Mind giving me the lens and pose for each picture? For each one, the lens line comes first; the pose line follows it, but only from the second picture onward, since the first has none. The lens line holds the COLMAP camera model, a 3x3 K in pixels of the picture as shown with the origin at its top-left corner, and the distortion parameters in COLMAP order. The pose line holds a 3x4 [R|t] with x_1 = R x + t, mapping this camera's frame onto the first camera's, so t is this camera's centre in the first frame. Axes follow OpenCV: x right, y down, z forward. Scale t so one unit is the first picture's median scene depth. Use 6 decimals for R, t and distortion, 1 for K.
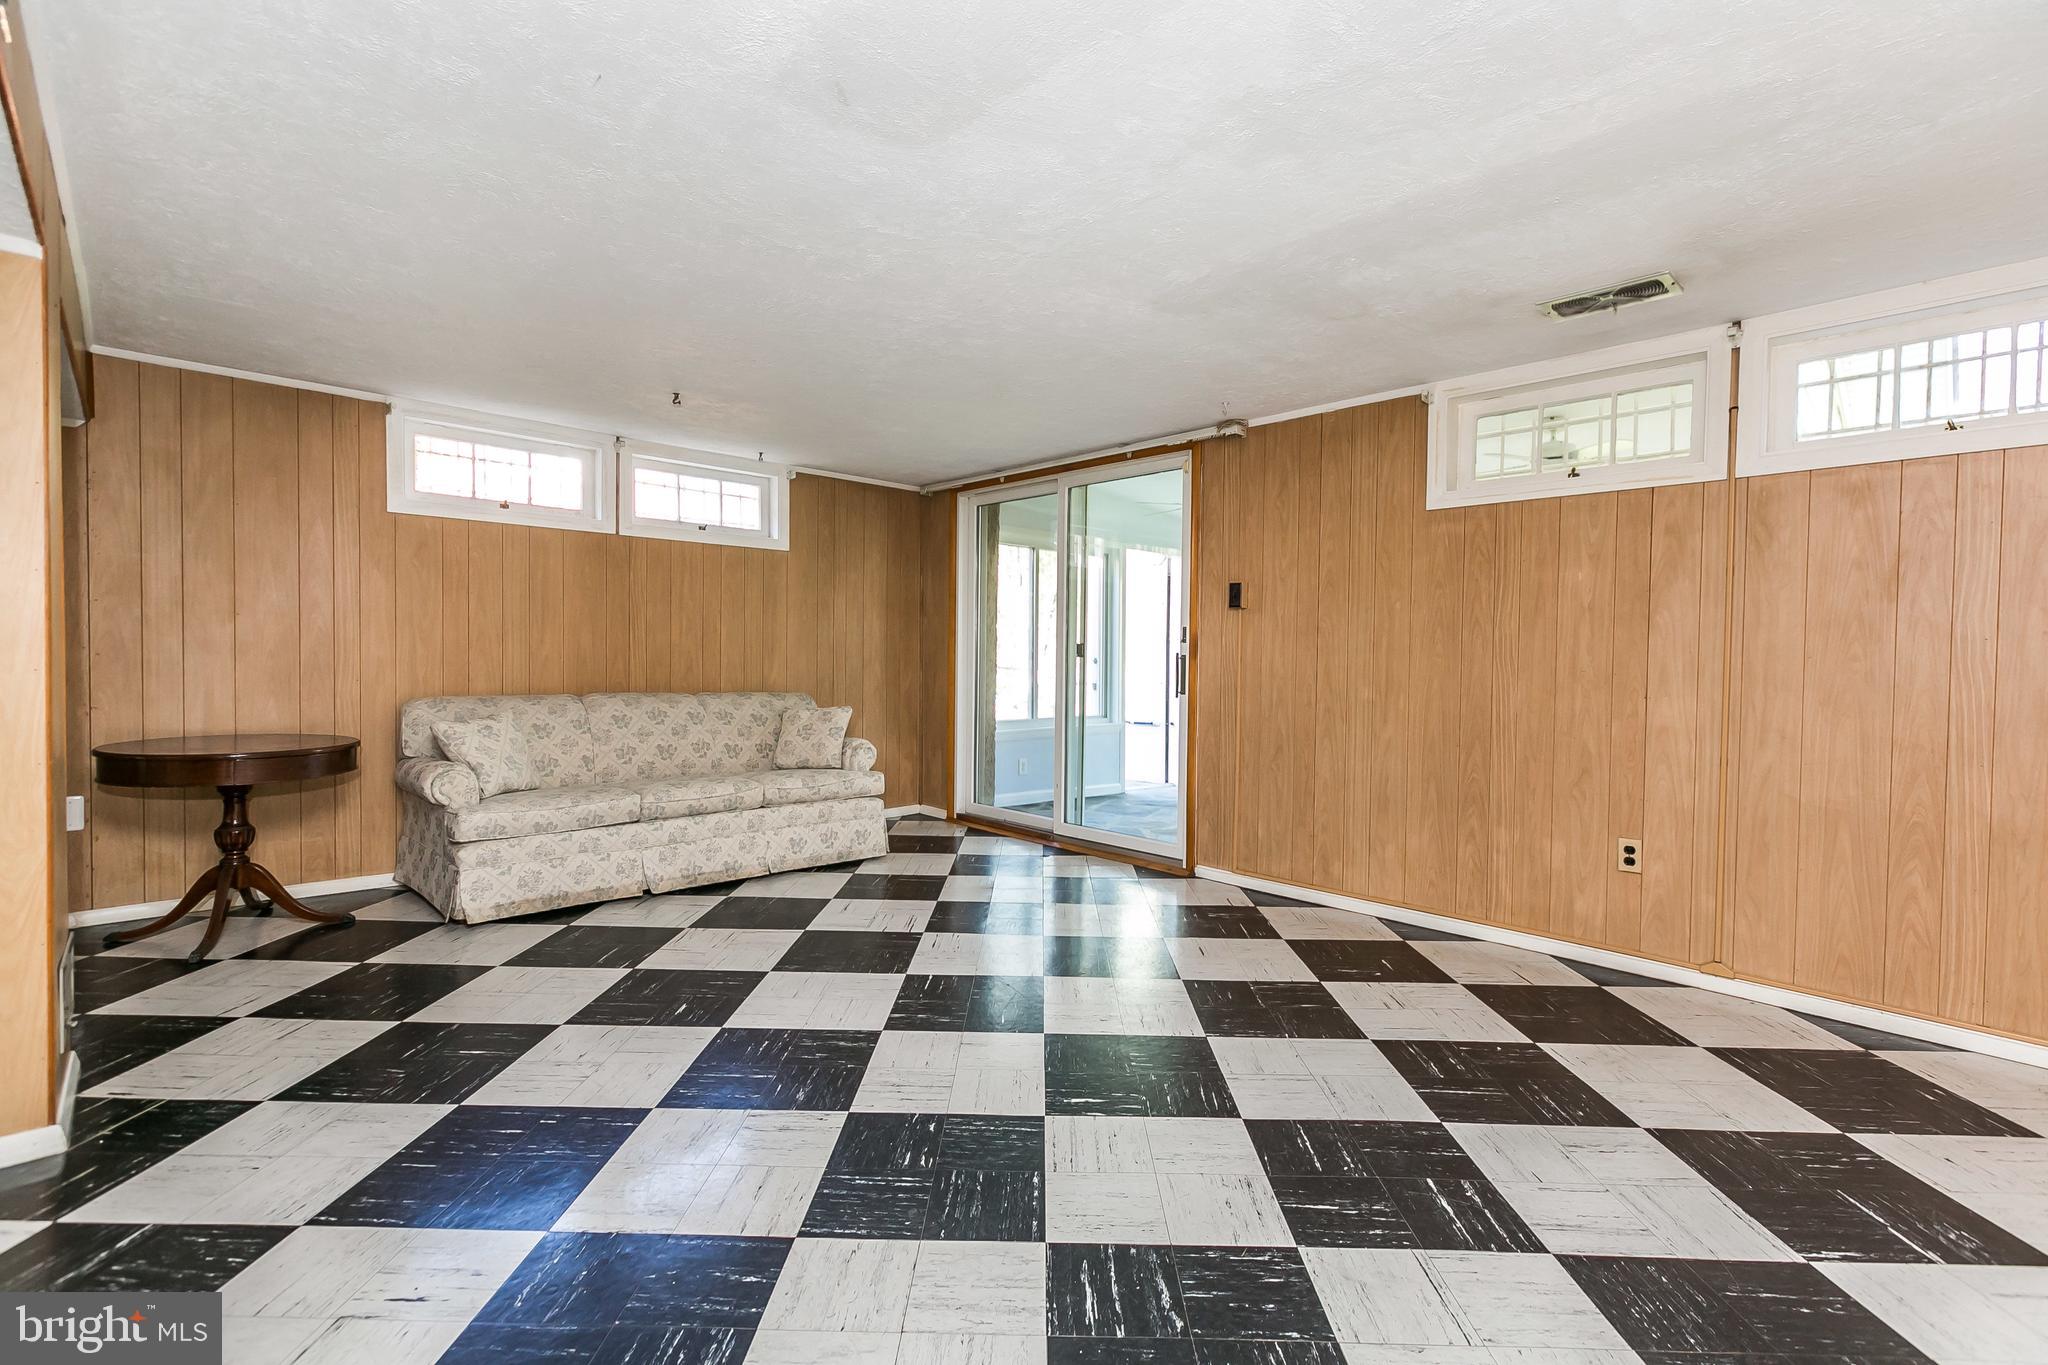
lens RADIAL K [[923.3, 0, 1022.1], [0, 923.3, 670.2], [0, 0, 1]] dist [-0.000814, -0.000653]
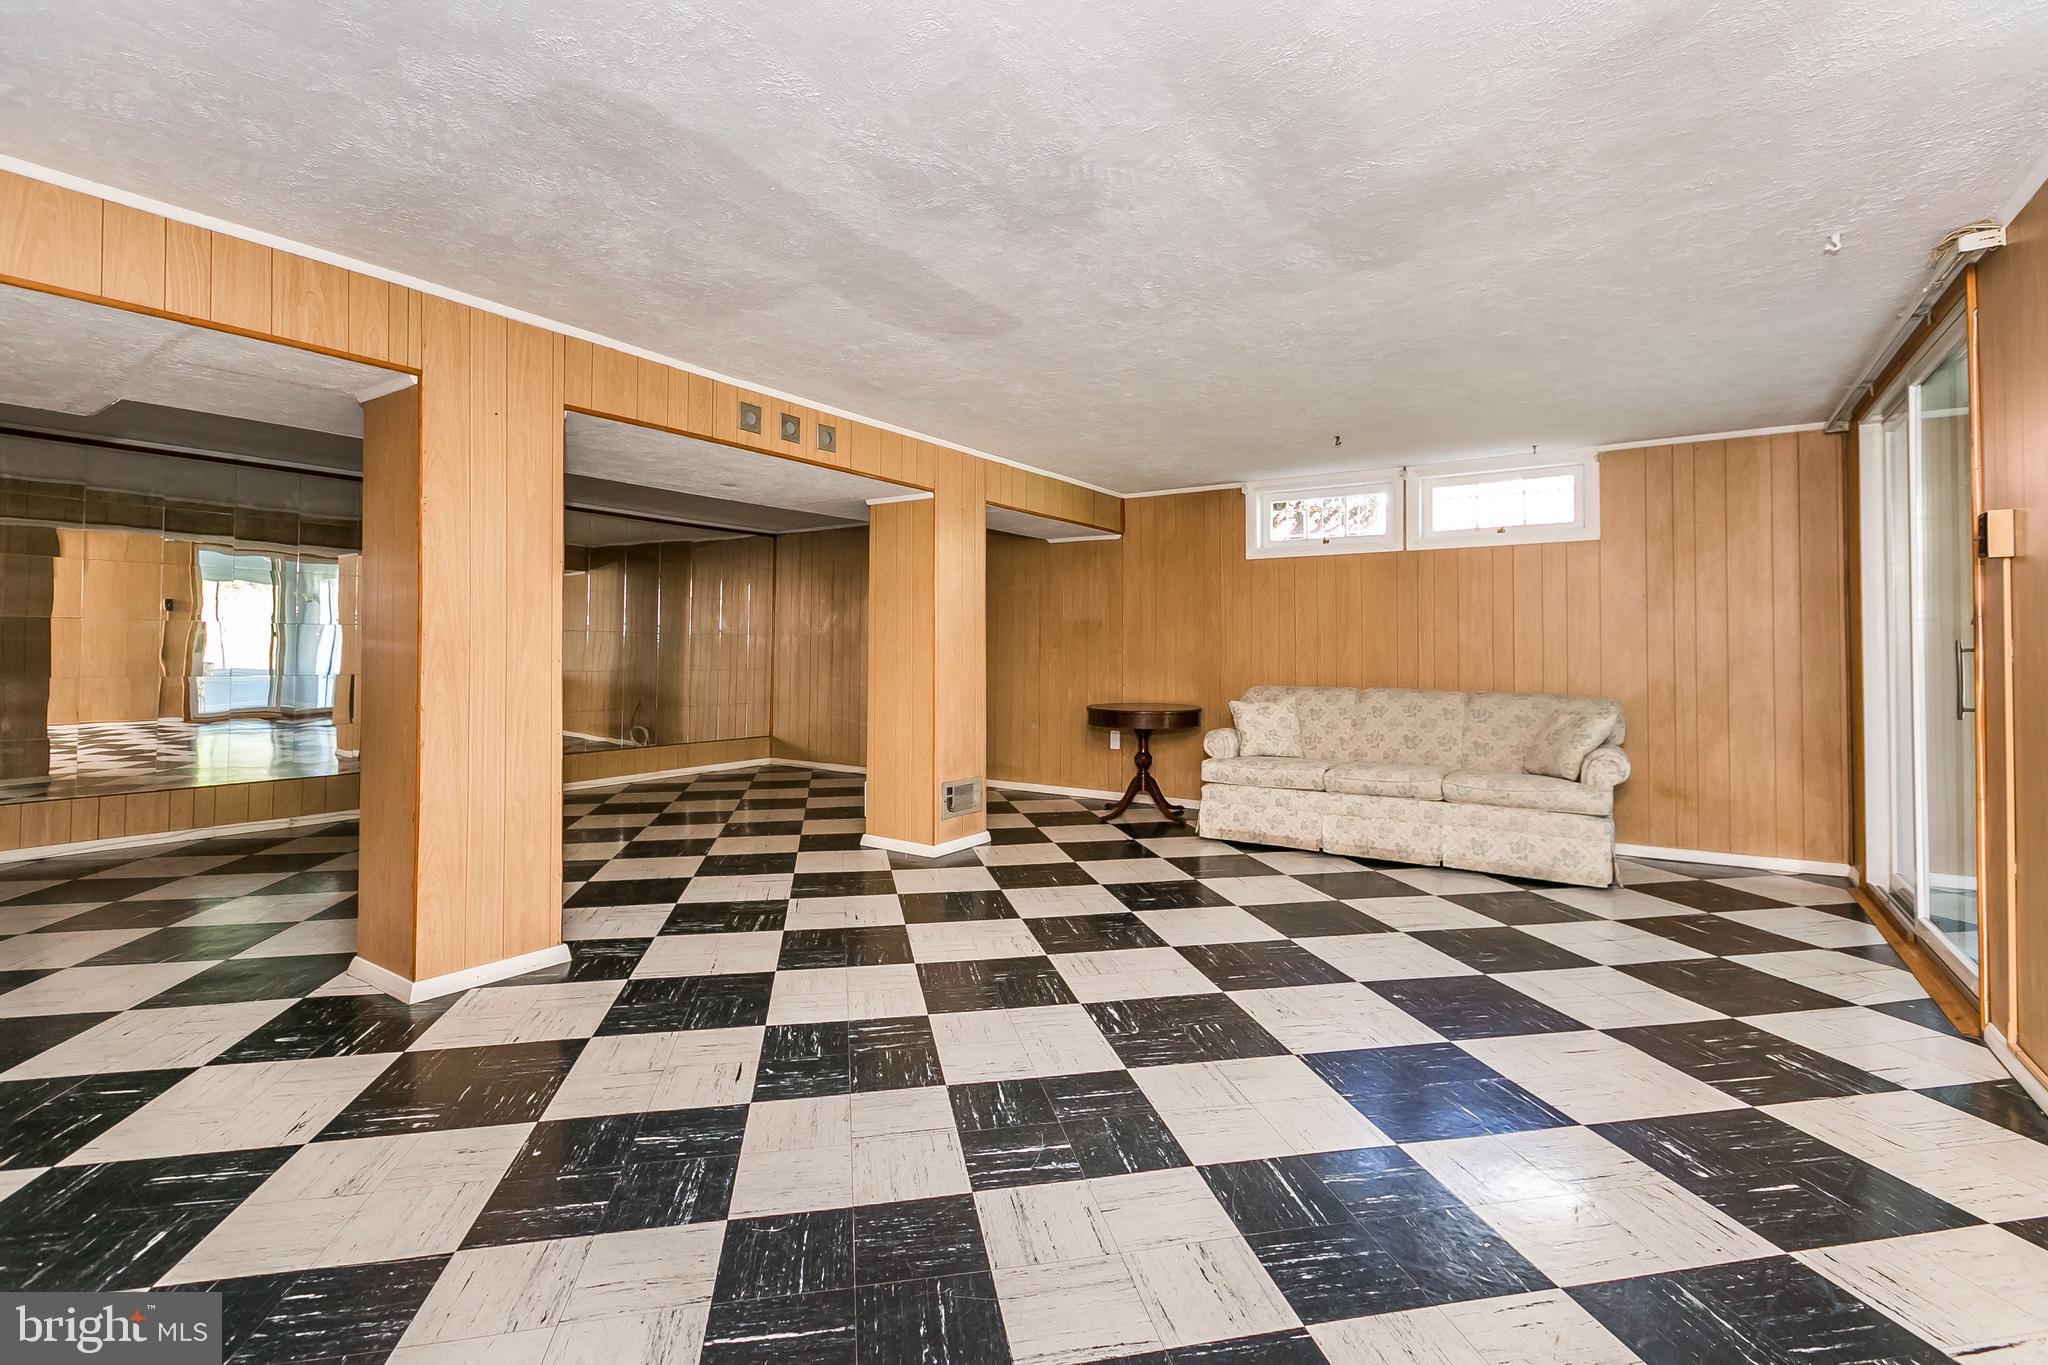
lens RADIAL K [[943.2, 0, 1025.6], [0, 943.2, 636.6], [0, 0, 1]] dist [0.010129, -0.000289]
pose [[0.205328, -0.027780, -0.978299, 0.724537], [-0.013535, 0.999421, -0.031220, 0.003616], [0.978600, 0.019652, 0.204833, 0.348177]]
